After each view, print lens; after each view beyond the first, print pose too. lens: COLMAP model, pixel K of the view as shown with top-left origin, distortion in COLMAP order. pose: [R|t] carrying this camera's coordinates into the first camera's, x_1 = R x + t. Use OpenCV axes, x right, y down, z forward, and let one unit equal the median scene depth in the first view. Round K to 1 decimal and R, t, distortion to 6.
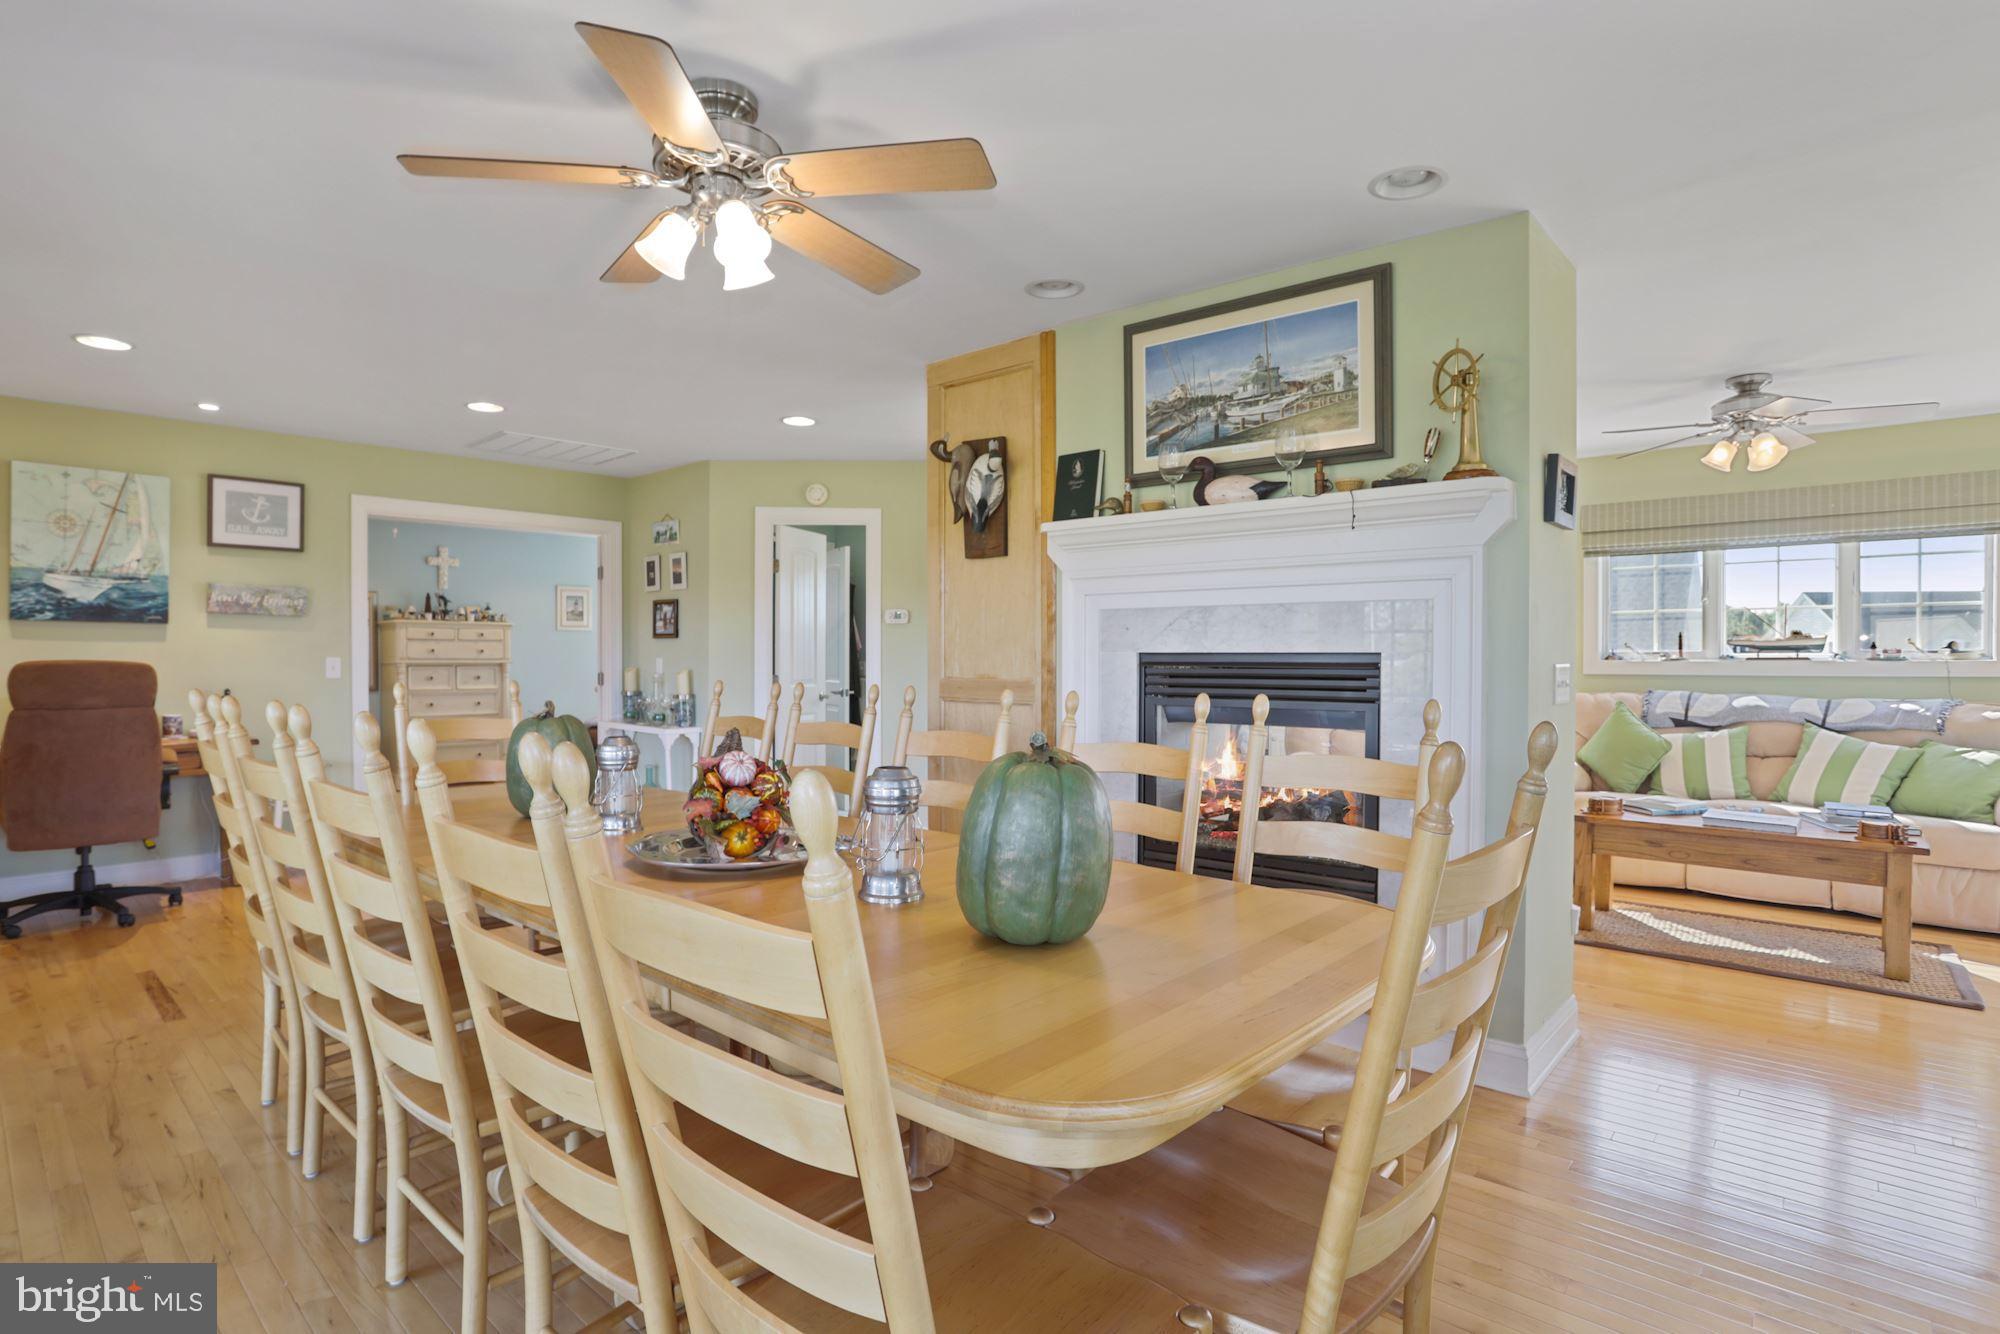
lens RADIAL K [[997.1, 0, 984.7], [0, 997.1, 654.4], [0, 0, 1]] dist [-0.052419, 0.021429]
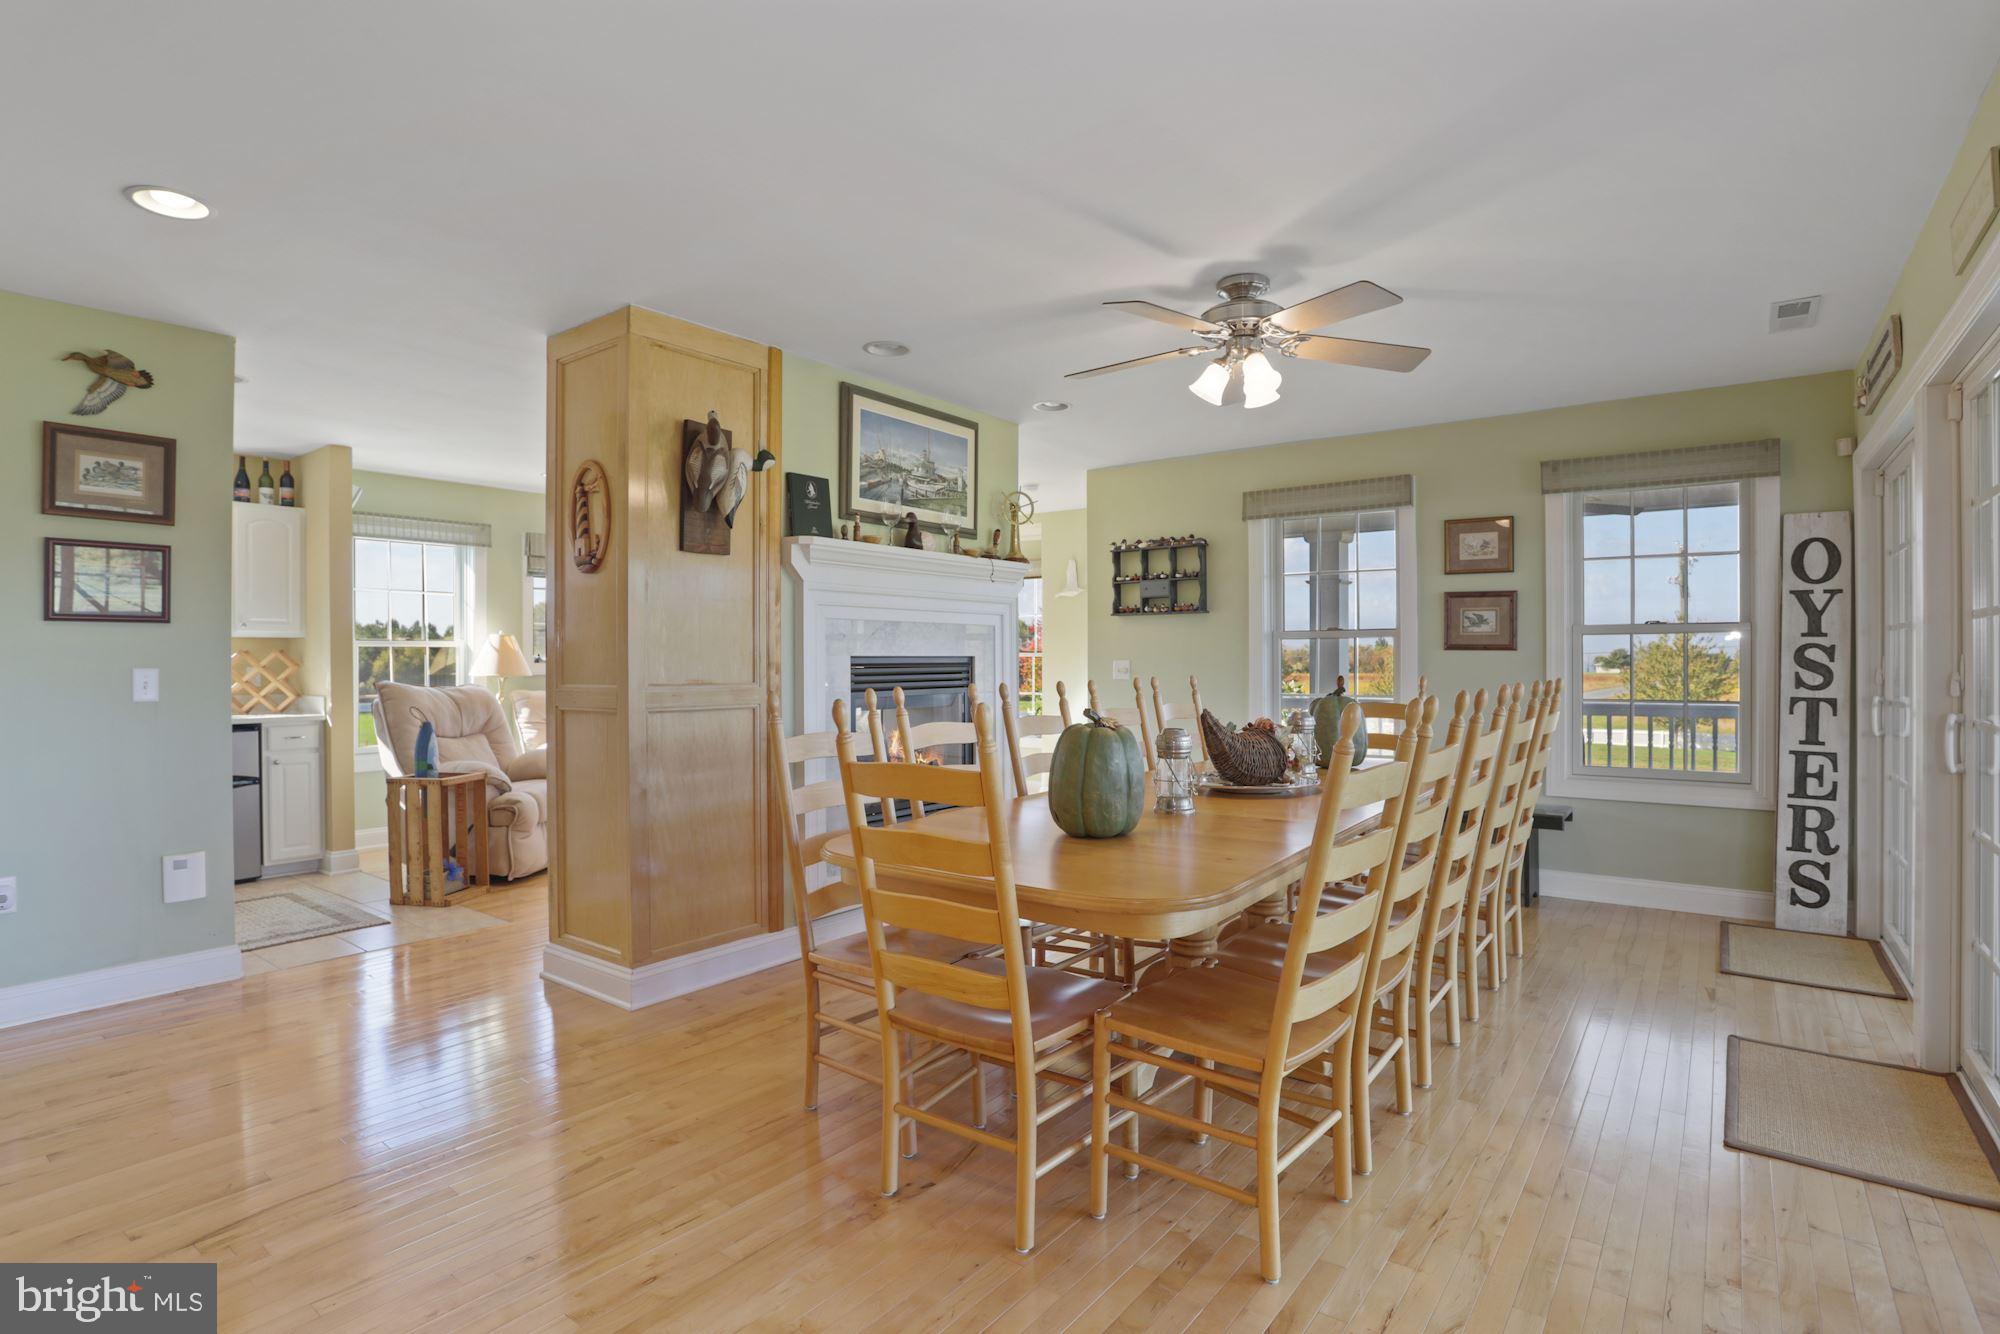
lens RADIAL K [[997.1, 0, 984.7], [0, 997.1, 654.4], [0, 0, 1]] dist [-0.052419, 0.021429]
pose [[-0.064224, 0.001970, 0.997934, -0.873773], [0.004742, 0.999987, -0.001669, -0.000561], [-0.997924, 0.004625, -0.064233, 0.747886]]
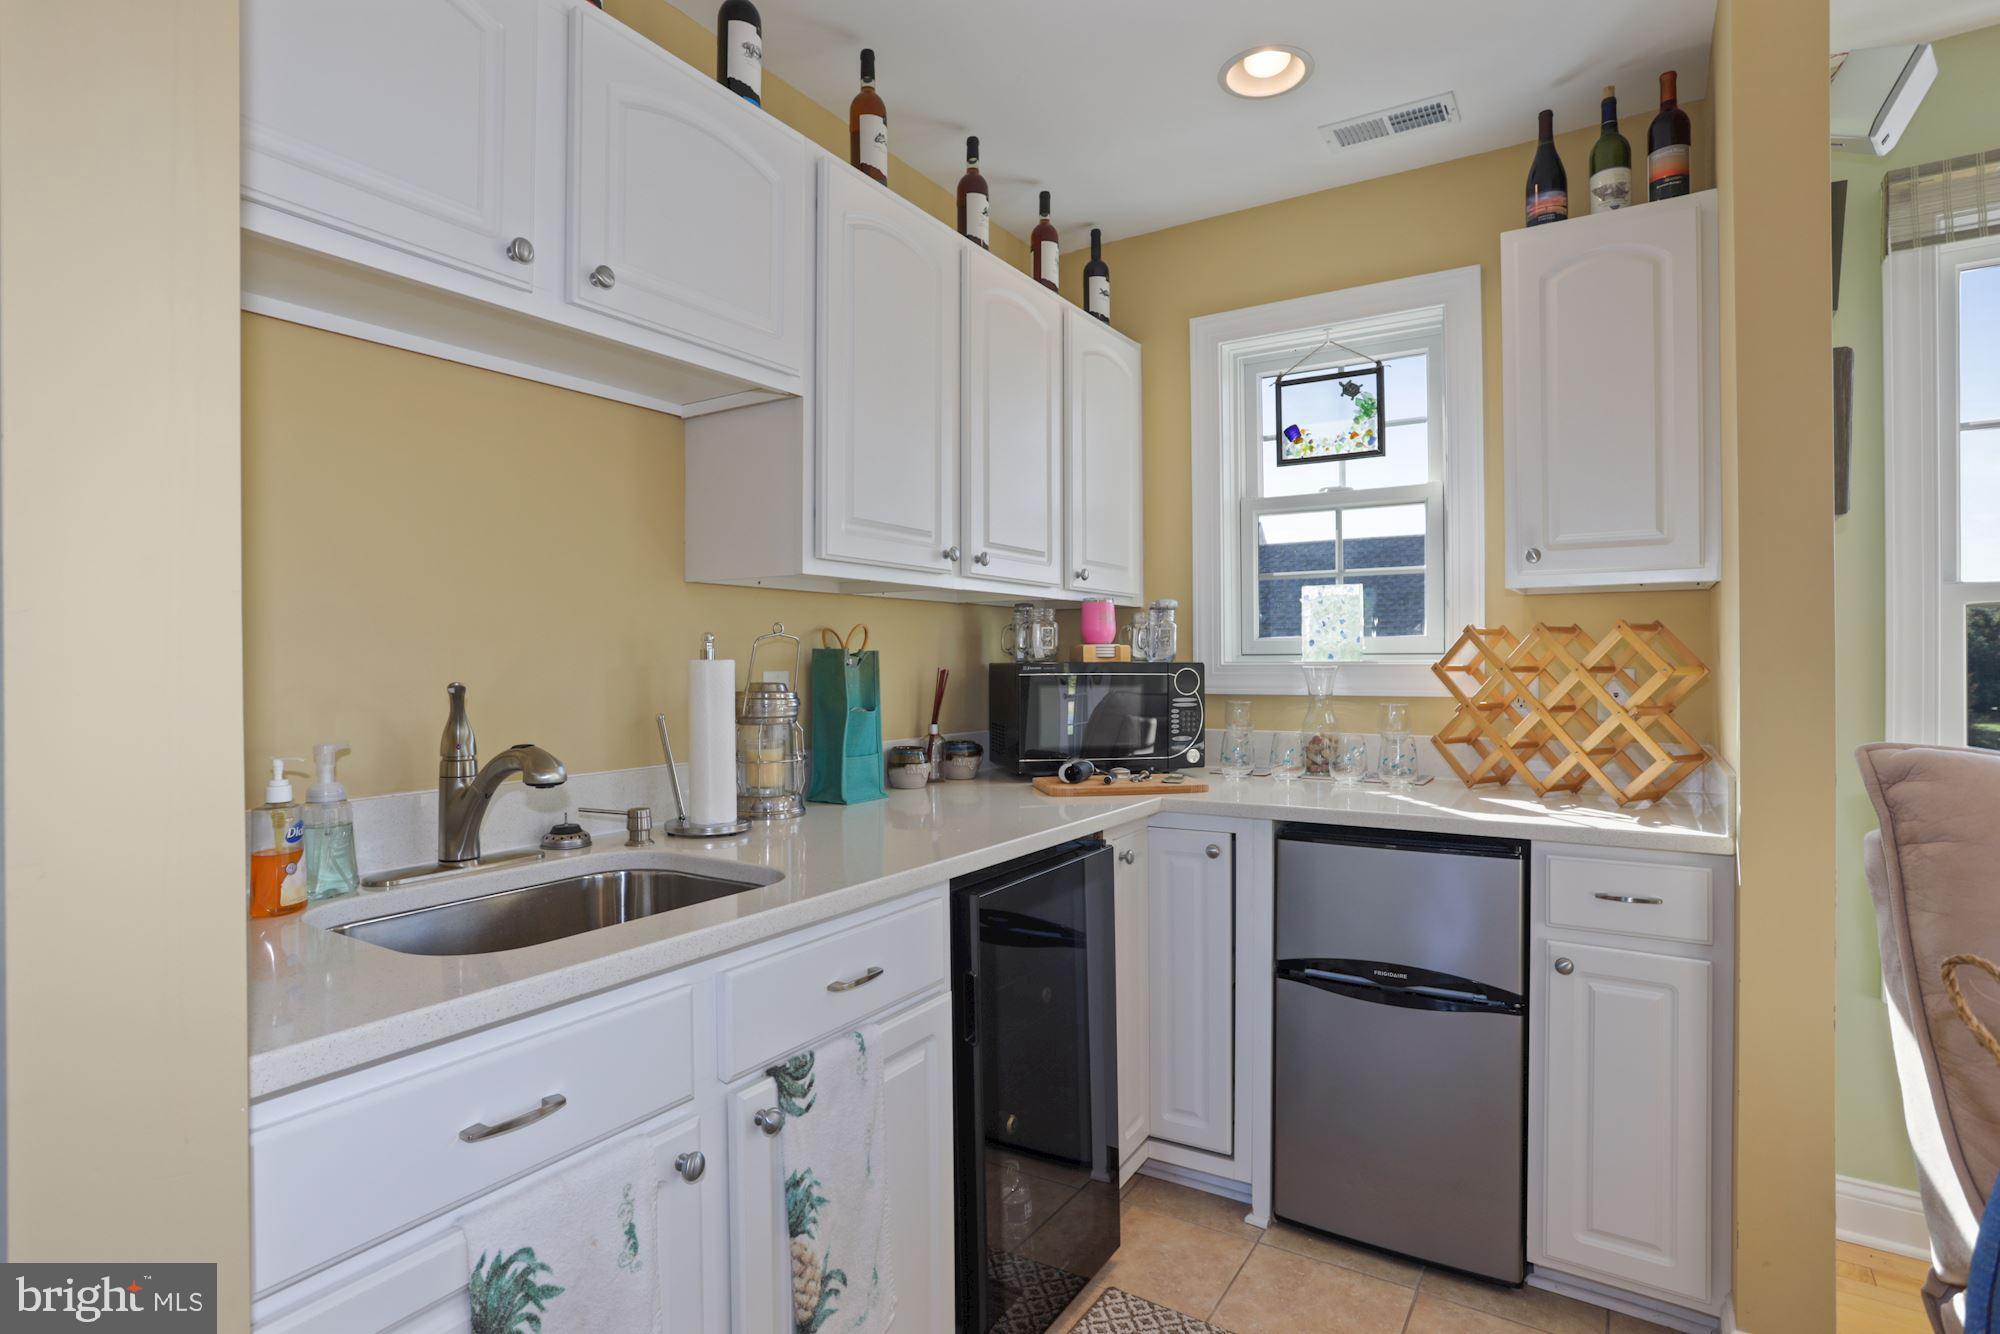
lens RADIAL K [[997.1, 0, 984.7], [0, 997.1, 654.4], [0, 0, 1]] dist [-0.052419, 0.021429]
pose [[0.991484, -0.000990, 0.130228, 0.167856], [0.001401, 0.999994, -0.003058, 0.003979], [-0.130224, 0.003214, 0.991479, 1.216135]]
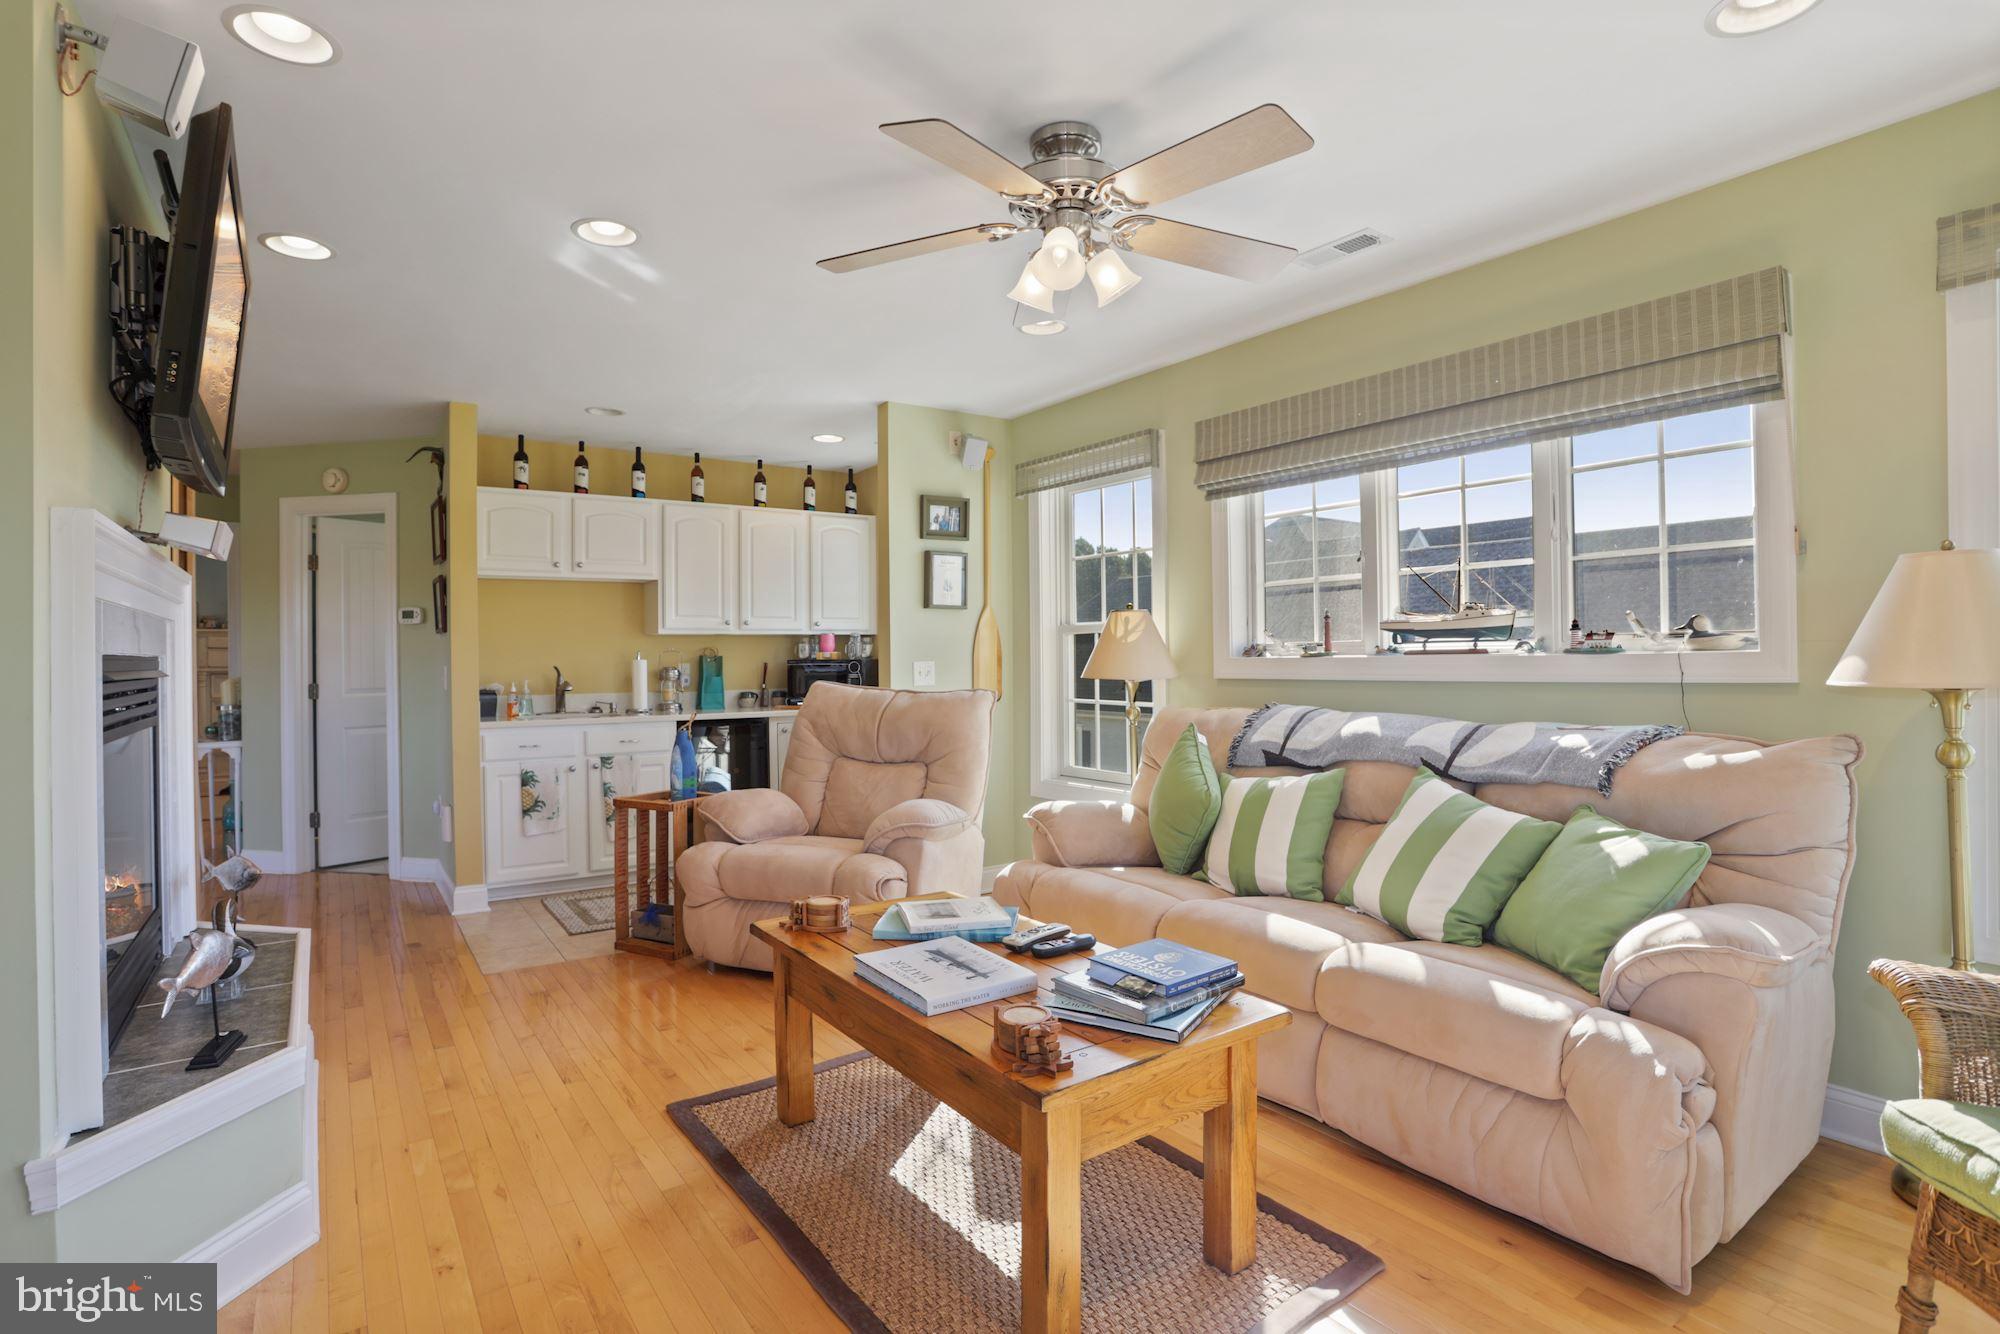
lens RADIAL K [[966.2, 0, 995.5], [0, 966.2, 643.1], [0, 0, 1]] dist [-0.044587, 0.000598]
pose [[0.972880, -0.015144, -0.230815, 0.879120], [0.012461, 0.999837, -0.013076, 0.004328], [0.230976, 0.009846, 0.972910, 0.480721]]
